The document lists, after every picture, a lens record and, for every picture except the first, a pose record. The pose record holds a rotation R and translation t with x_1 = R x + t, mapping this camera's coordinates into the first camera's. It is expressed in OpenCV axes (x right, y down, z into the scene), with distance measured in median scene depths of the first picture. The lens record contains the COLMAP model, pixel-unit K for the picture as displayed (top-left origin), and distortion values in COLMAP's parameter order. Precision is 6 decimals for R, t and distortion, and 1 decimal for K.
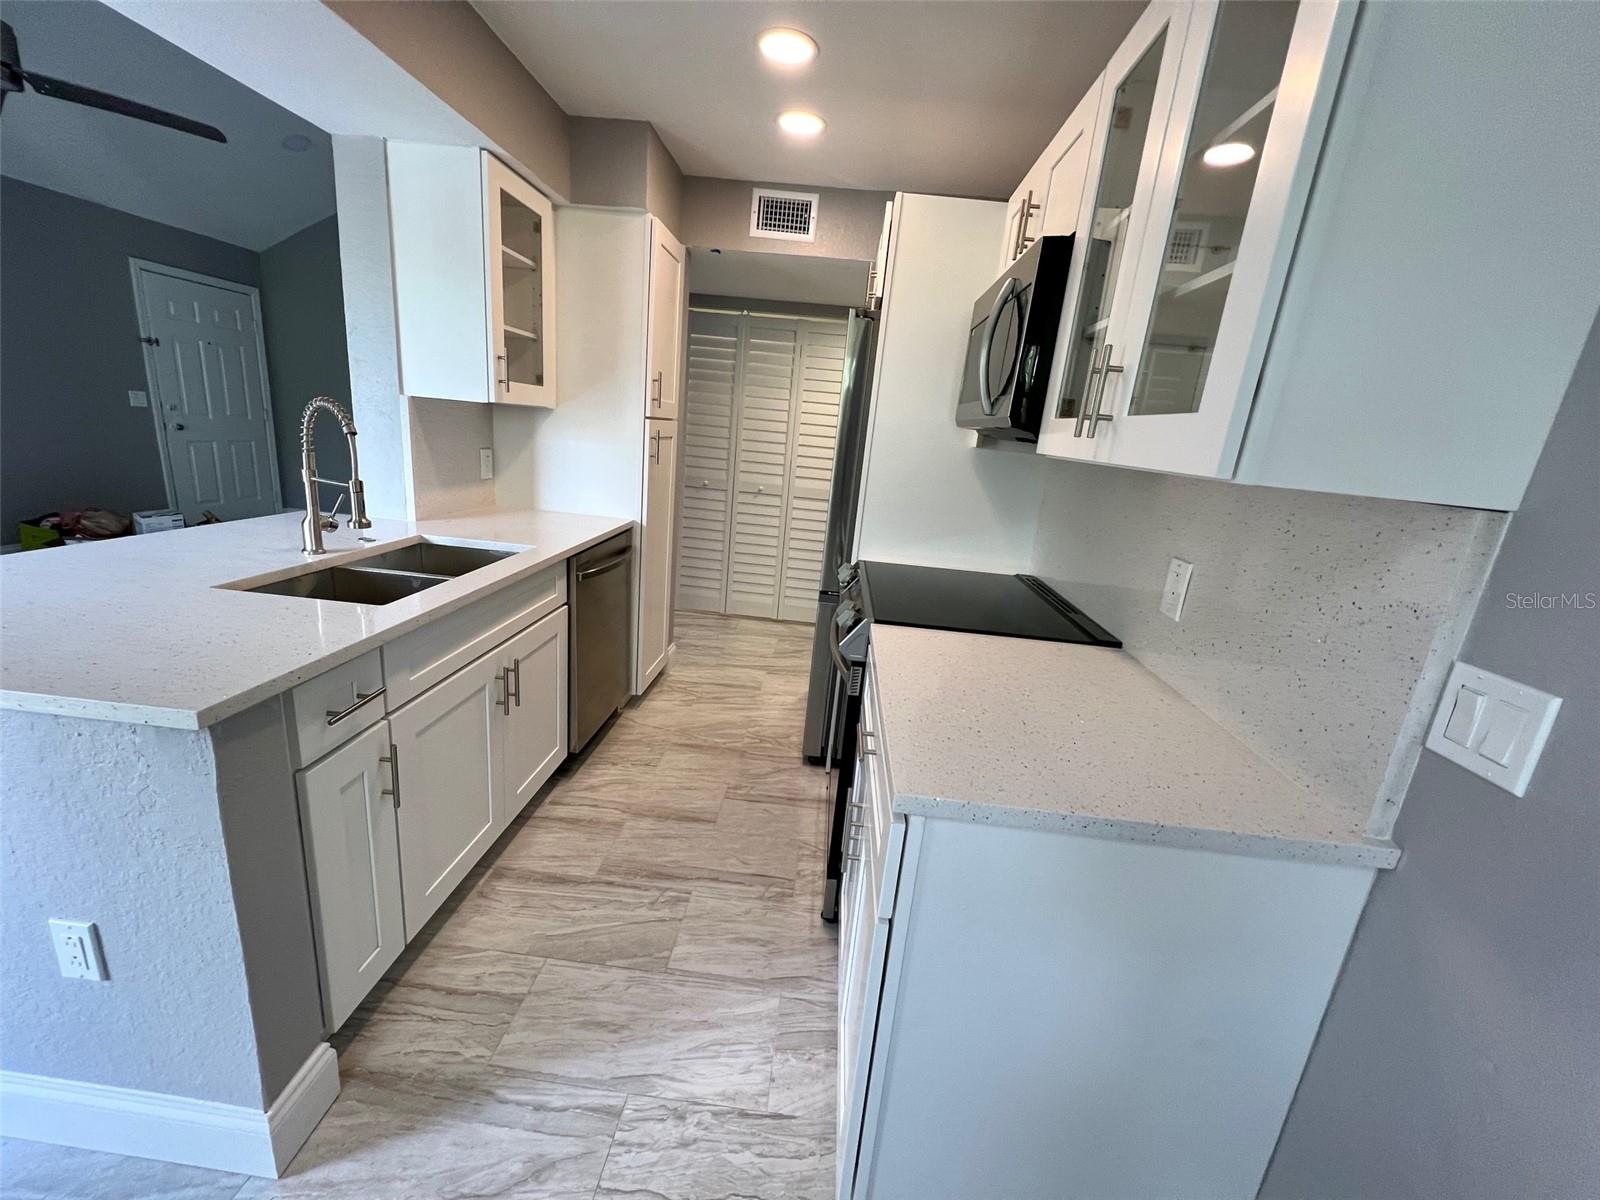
lens RADIAL K [[639.5, 0, 800.7], [0, 639.5, 599.1], [0, 0, 1]] dist [-0.000956, -0.000070]
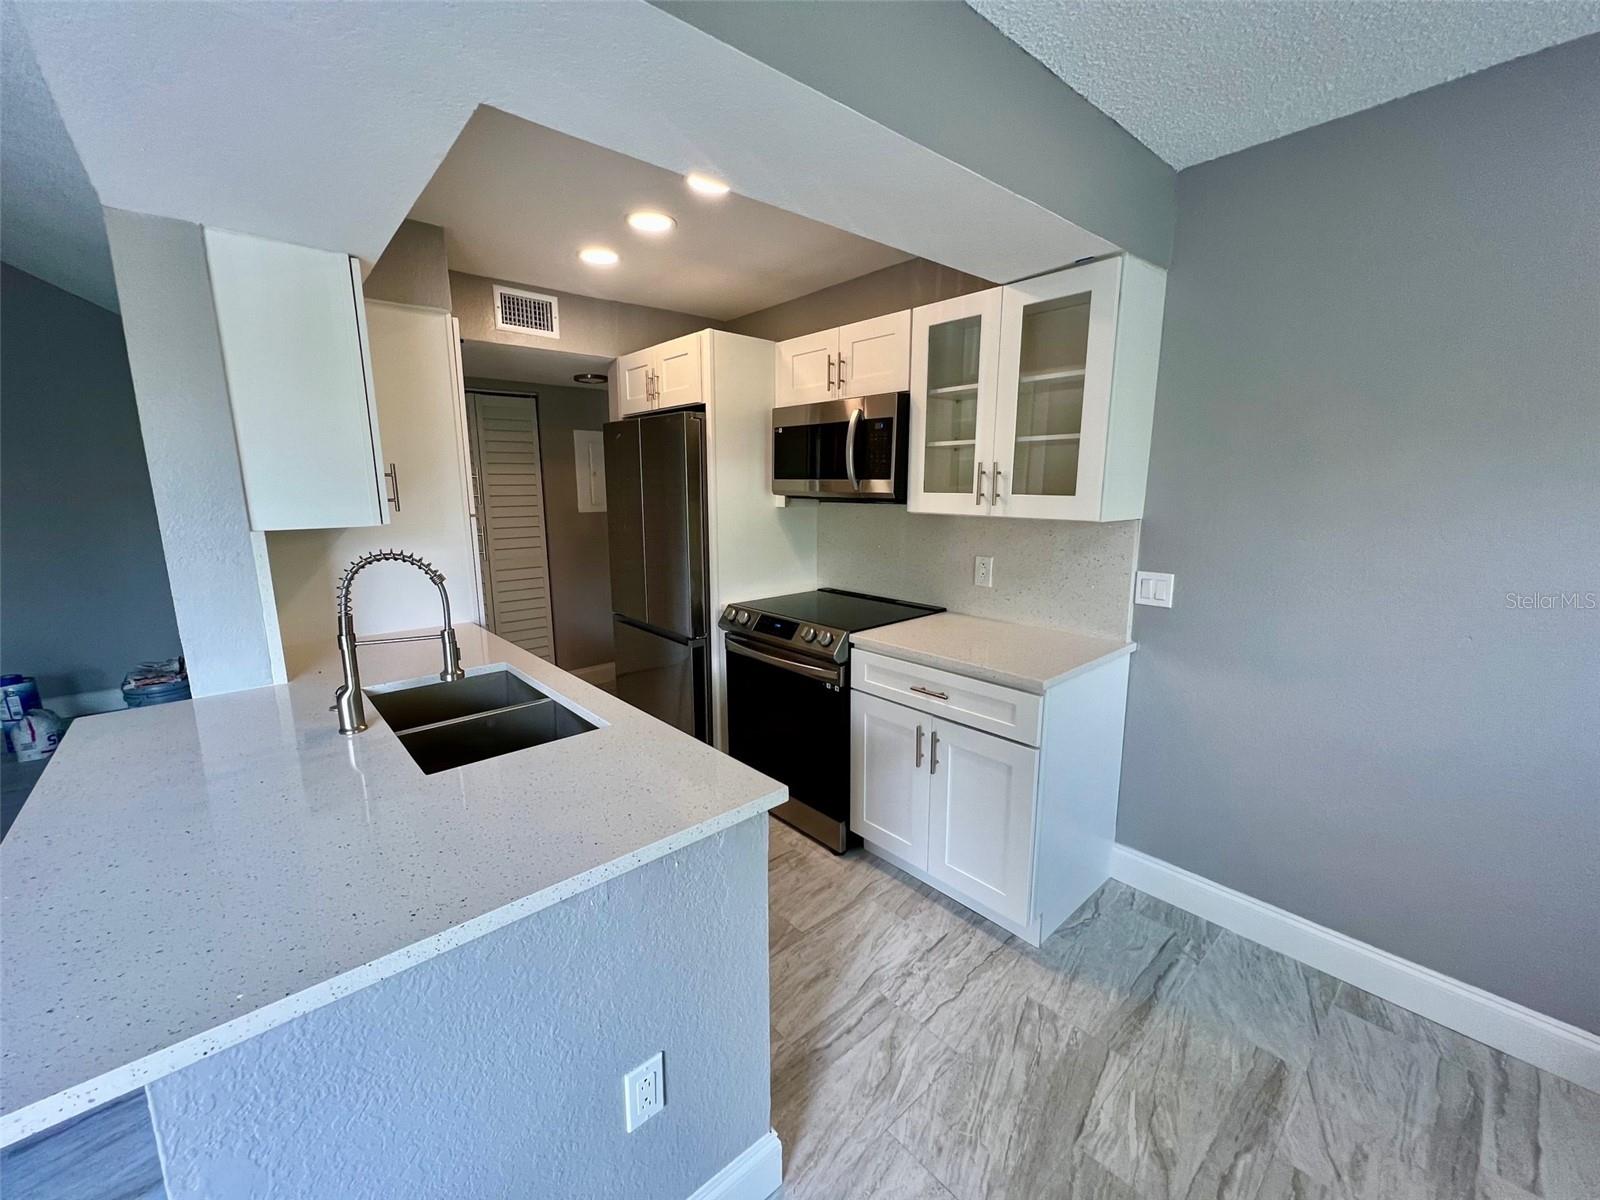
lens RADIAL K [[639.5, 0, 800.7], [0, 639.5, 599.1], [0, 0, 1]] dist [-0.000956, -0.000070]
pose [[0.701084, -0.219460, 0.678468, -0.723477], [0.249905, 0.966737, 0.054468, -0.113817], [-0.667853, 0.131366, 0.732608, -0.027917]]
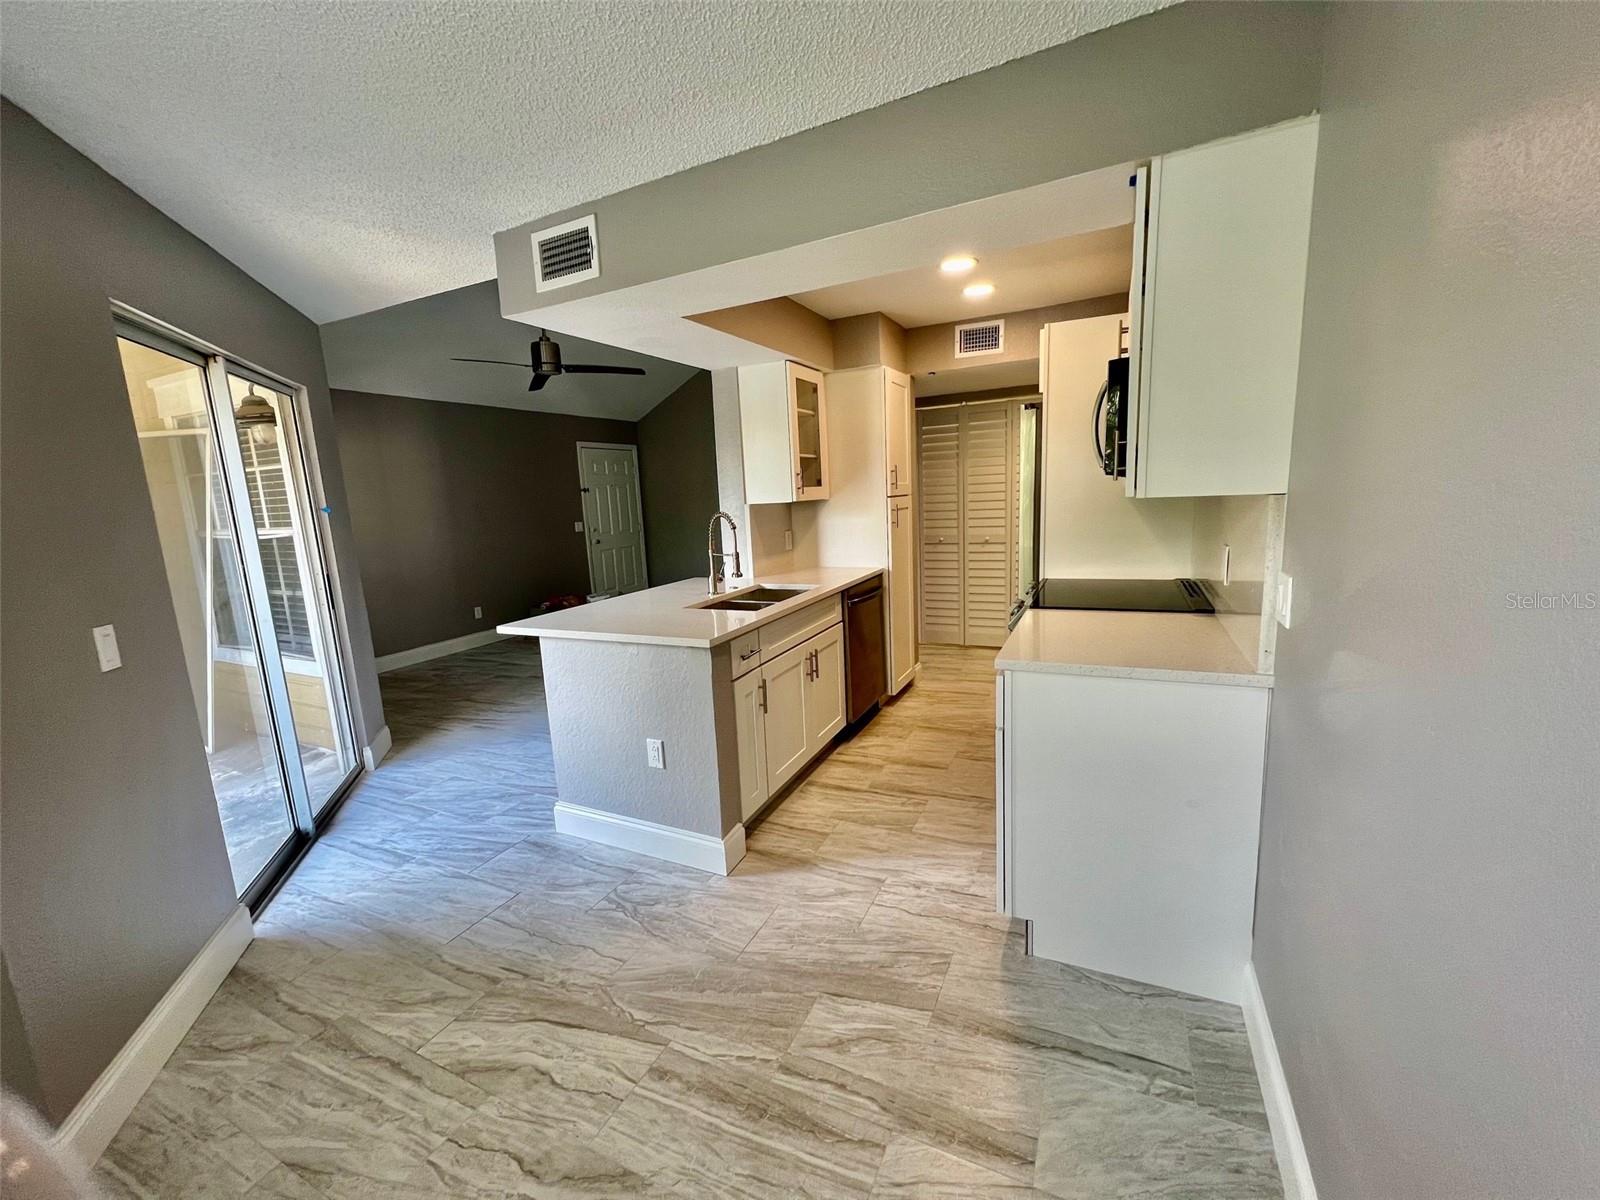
lens RADIAL K [[639.5, 0, 800.7], [0, 639.5, 599.1], [0, 0, 1]] dist [-0.000956, -0.000070]
pose [[0.918044, -0.072957, -0.389708, 0.157523], [0.032663, 0.993500, -0.109048, 0.124294], [0.395130, 0.087382, 0.914460, -0.485774]]
